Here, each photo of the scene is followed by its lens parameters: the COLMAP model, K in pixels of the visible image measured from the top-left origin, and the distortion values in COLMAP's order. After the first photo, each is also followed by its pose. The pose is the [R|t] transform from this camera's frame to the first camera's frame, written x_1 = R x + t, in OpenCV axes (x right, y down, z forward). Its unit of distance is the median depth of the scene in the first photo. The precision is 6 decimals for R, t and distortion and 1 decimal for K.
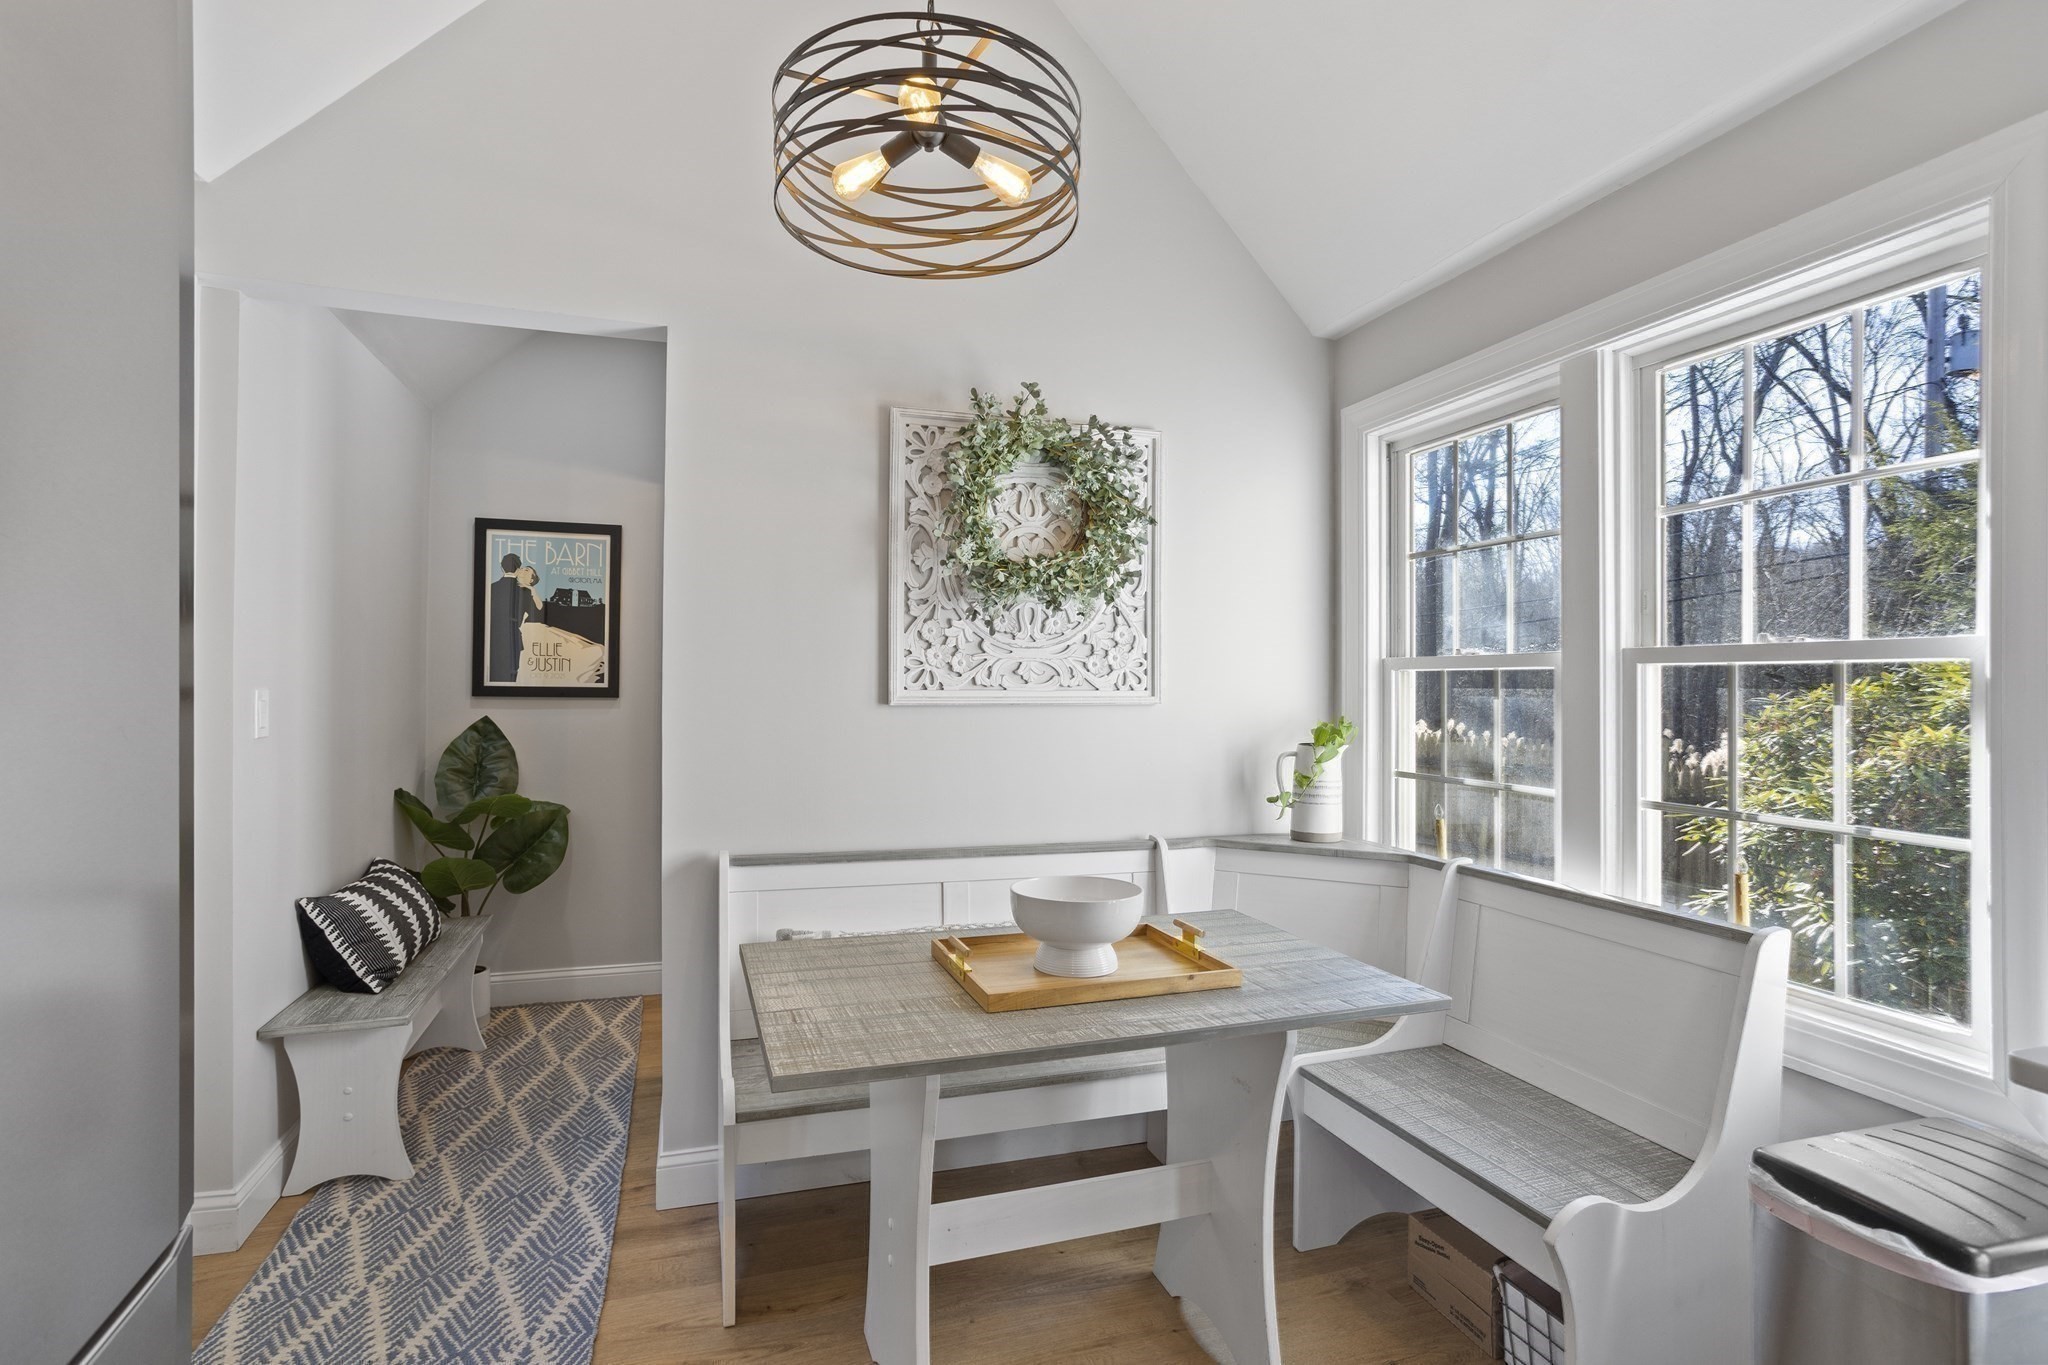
lens RADIAL K [[992.1, 0, 1027.8], [0, 992.1, 682.8], [0, 0, 1]] dist [-0.051320, 0.030105]
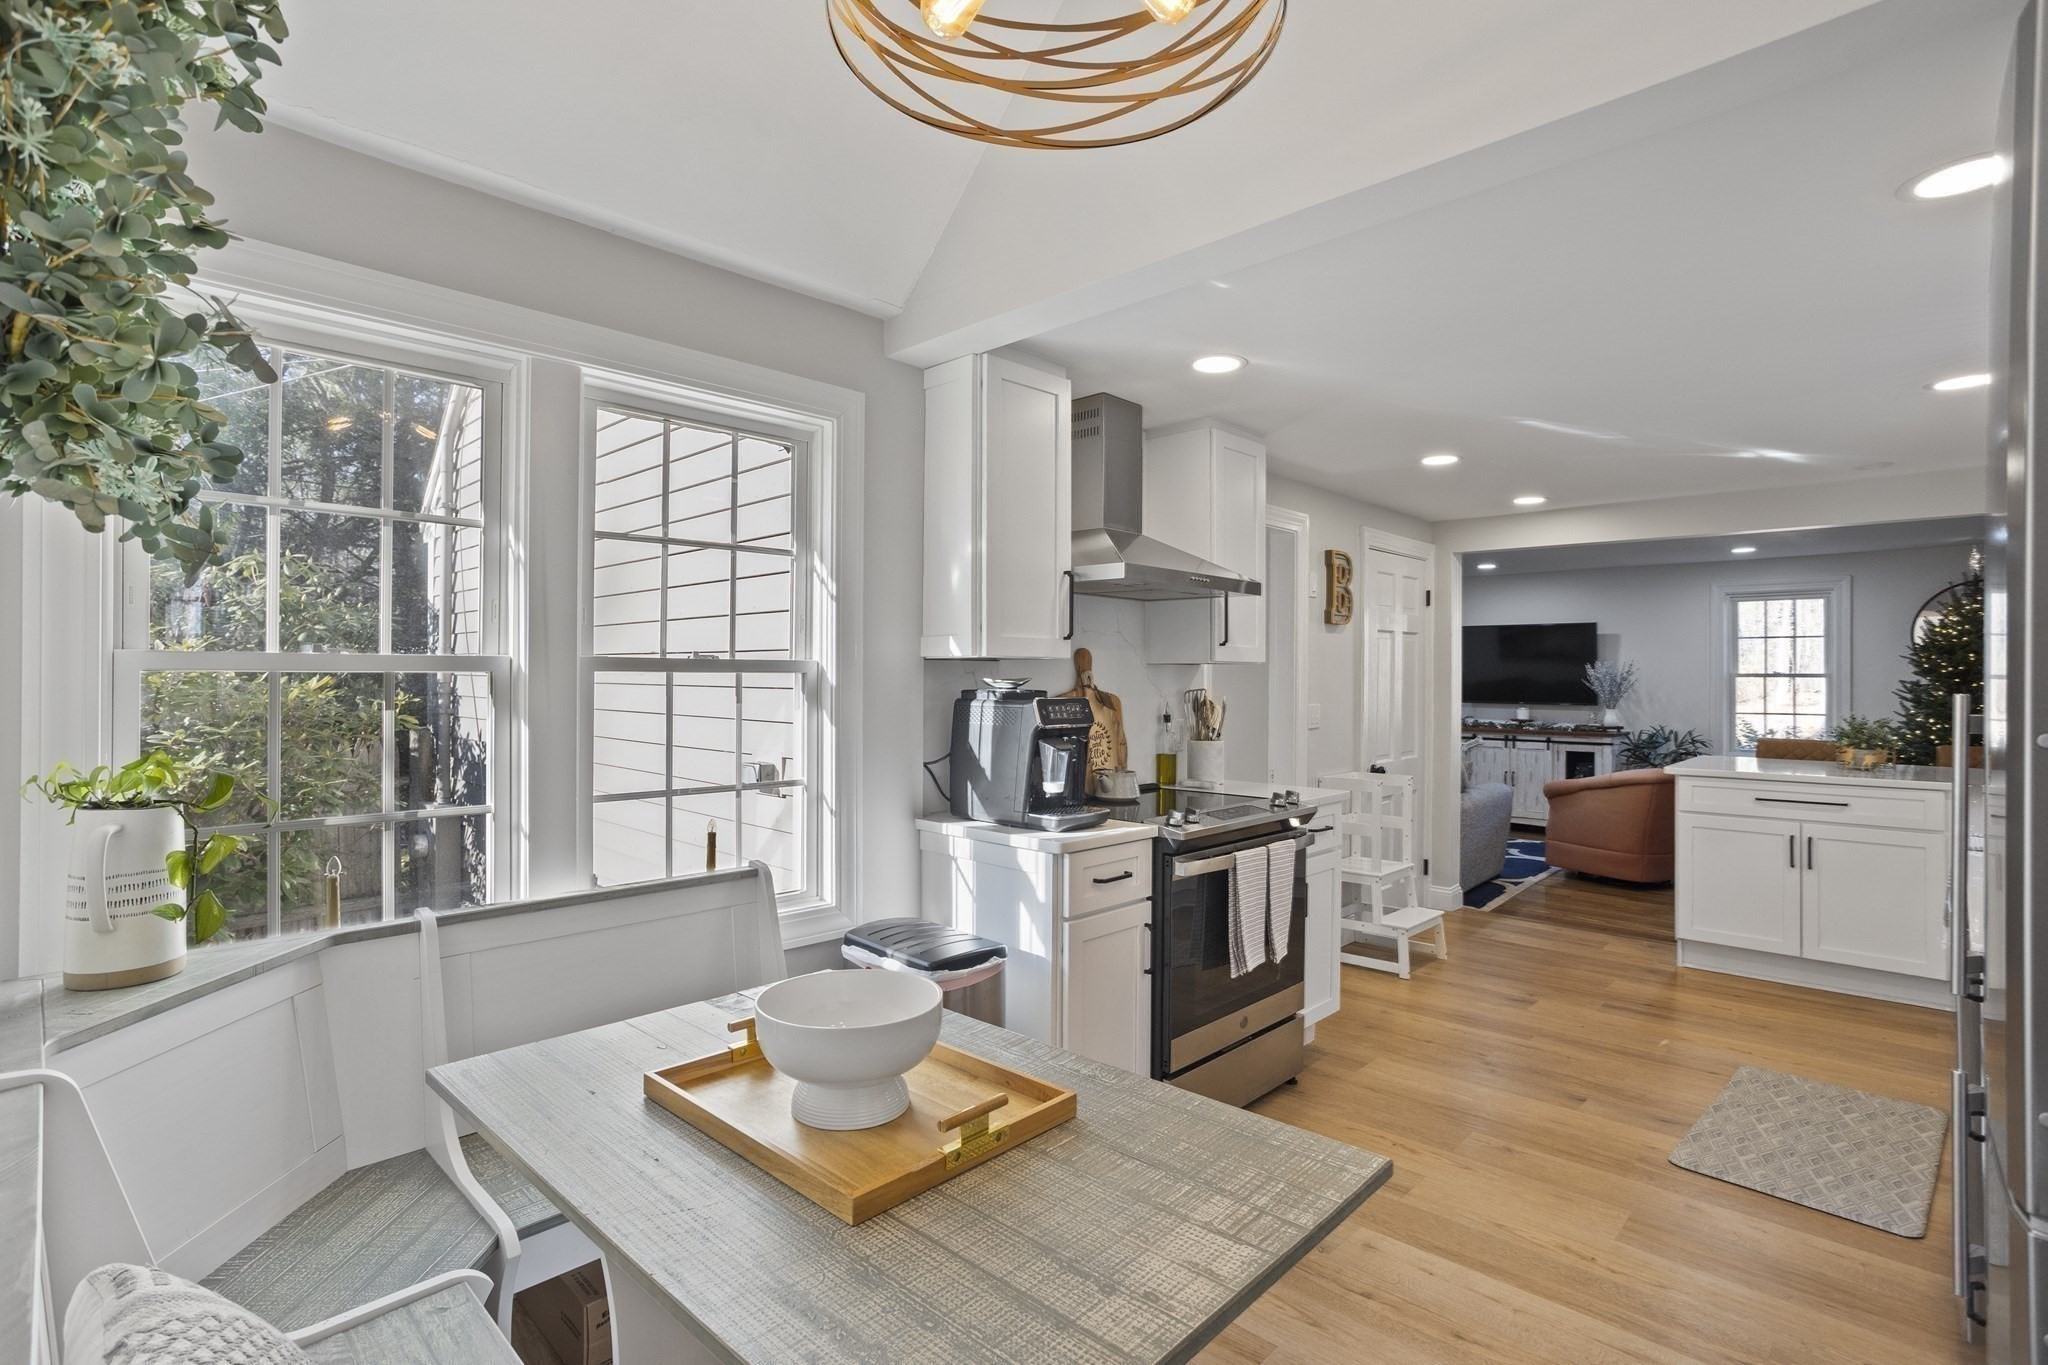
lens RADIAL K [[992.1, 0, 1021.3], [0, 992.1, 672.3], [0, 0, 1]] dist [-0.051320, 0.030105]
pose [[-0.460953, -0.006954, 0.887397, -0.446793], [-0.011079, 0.999936, 0.002081, -0.020556], [-0.887355, -0.008873, -0.461001, 0.857771]]
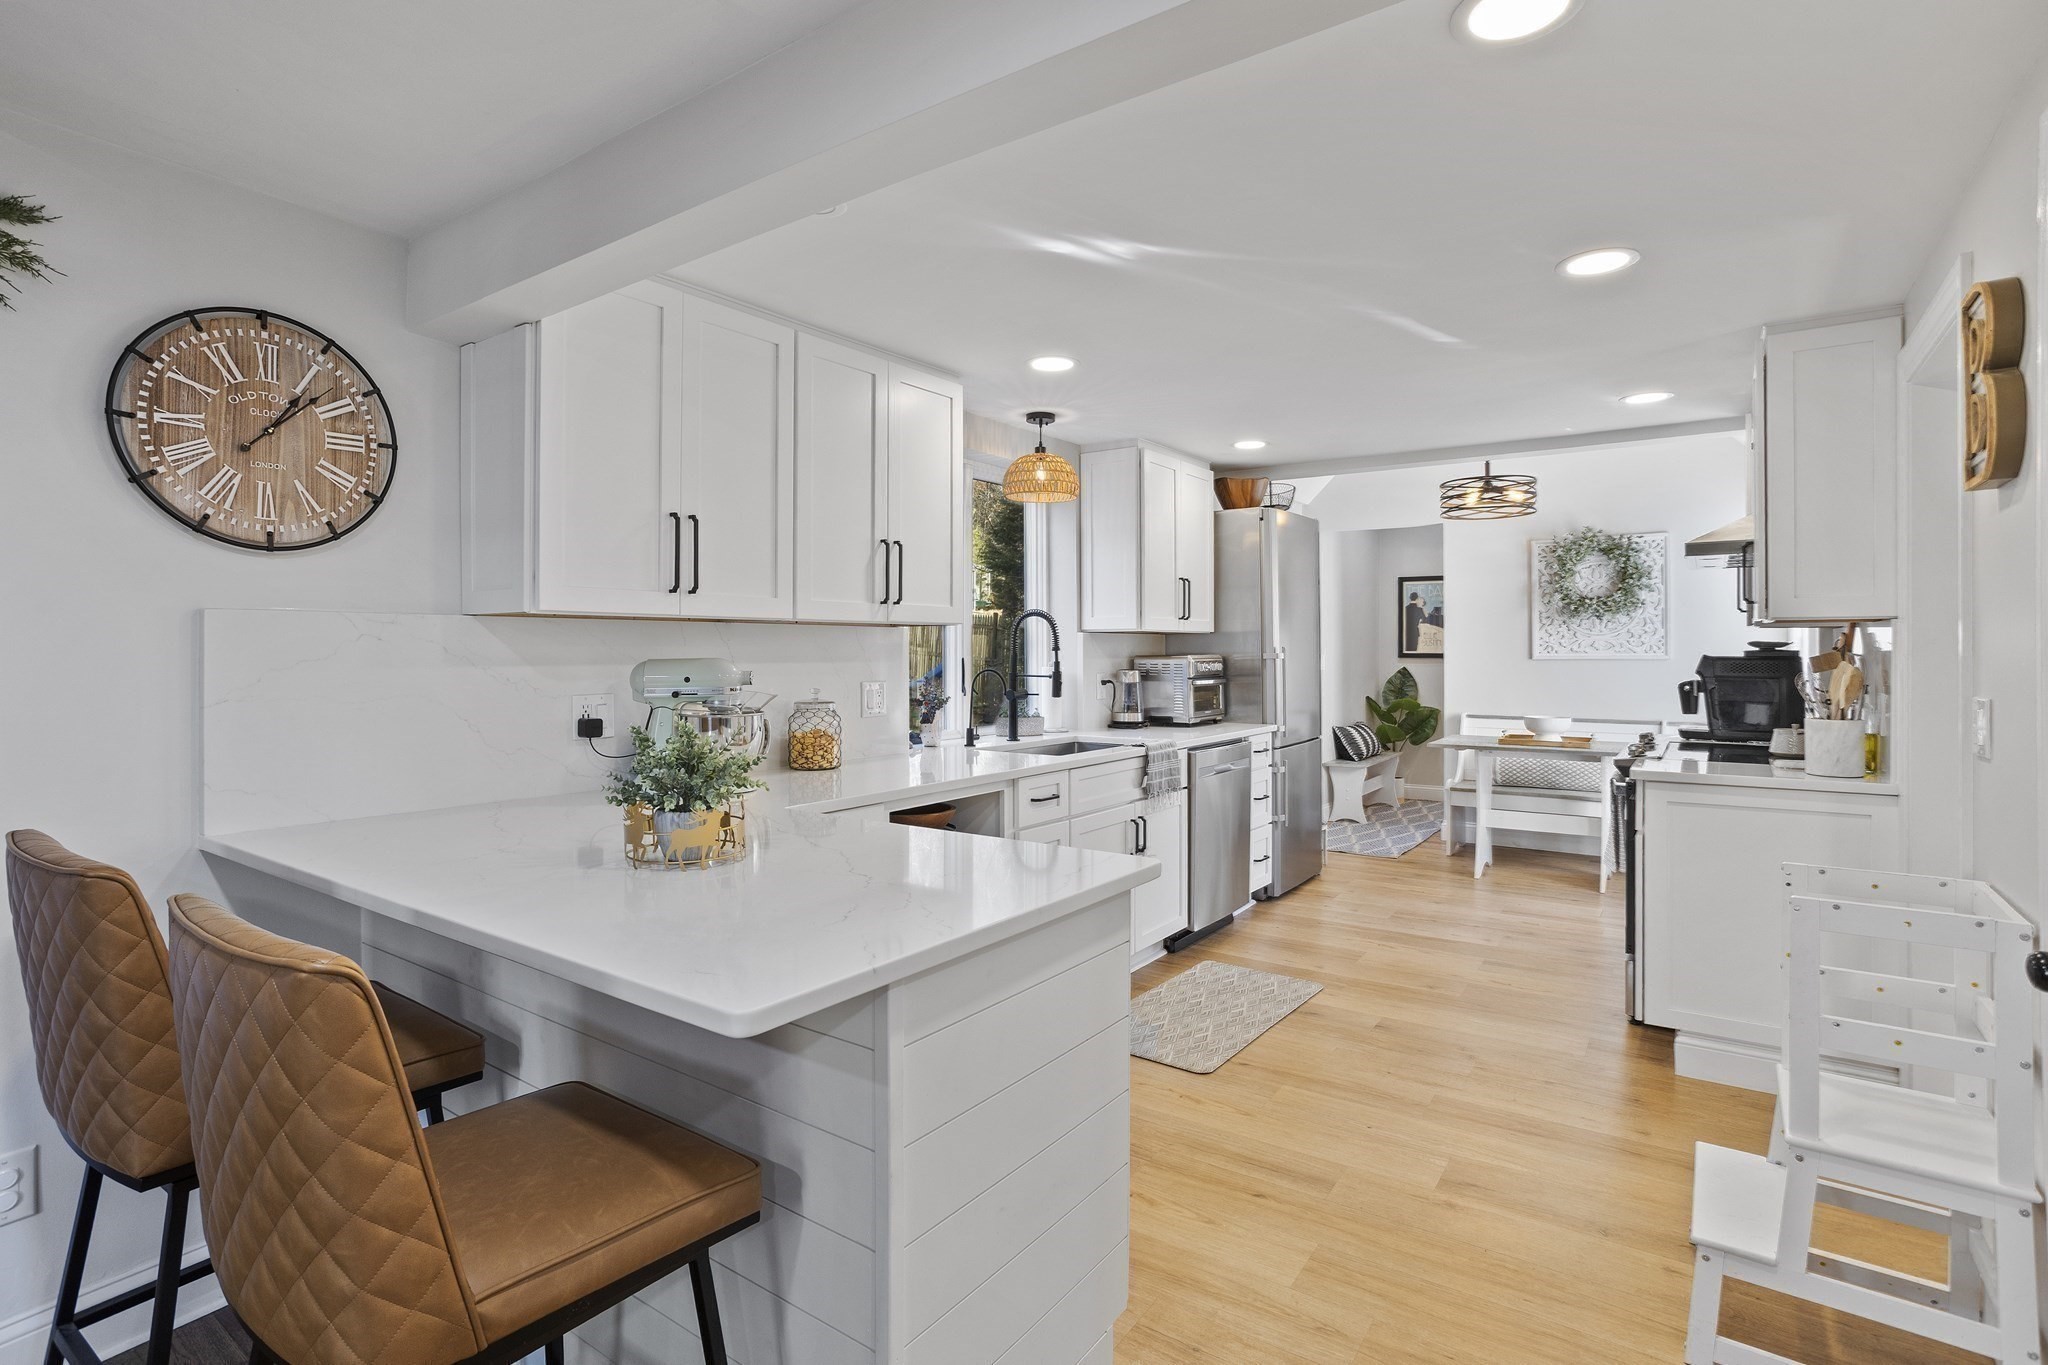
lens RADIAL K [[992.1, 0, 1028.5], [0, 992.1, 655.4], [0, 0, 1]] dist [-0.051320, 0.030105]
pose [[0.592178, -0.003901, -0.805798, 1.083272], [0.008666, 0.999961, 0.001528, -0.002609], [0.805761, -0.007888, 0.592189, -1.471305]]
